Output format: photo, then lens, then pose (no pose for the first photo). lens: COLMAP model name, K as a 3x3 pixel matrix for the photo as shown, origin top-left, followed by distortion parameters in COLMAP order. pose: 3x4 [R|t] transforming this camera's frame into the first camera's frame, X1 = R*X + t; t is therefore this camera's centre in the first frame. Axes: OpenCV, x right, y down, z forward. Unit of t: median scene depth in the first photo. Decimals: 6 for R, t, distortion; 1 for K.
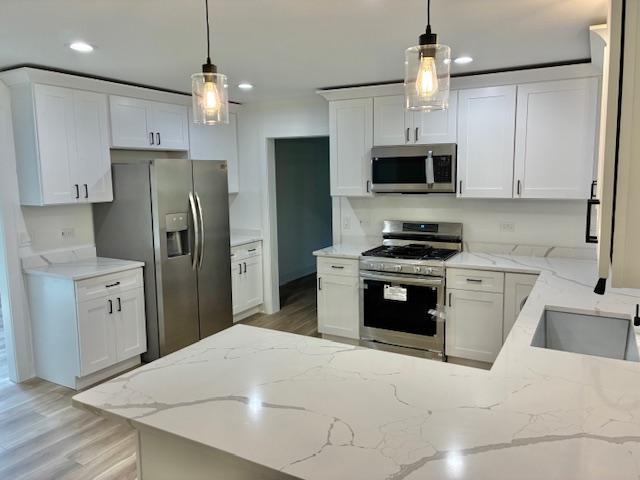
lens RADIAL K [[488.4, 0, 320.9], [0, 488.4, 230.6], [0, 0, 1]] dist [0.051495, -0.088263]
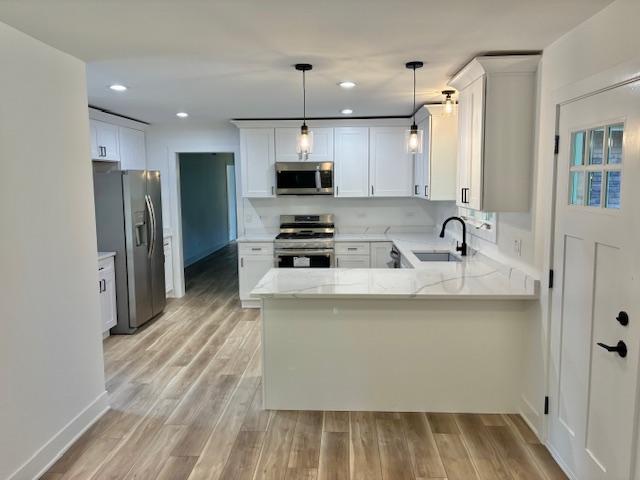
lens RADIAL K [[488.4, 0, 320.9], [0, 488.4, 230.6], [0, 0, 1]] dist [0.051495, -0.088263]
pose [[0.897223, -0.041720, 0.439603, -0.423316], [0.051834, 0.998595, -0.011021, 0.049923], [-0.438526, 0.032675, 0.898124, -0.336697]]
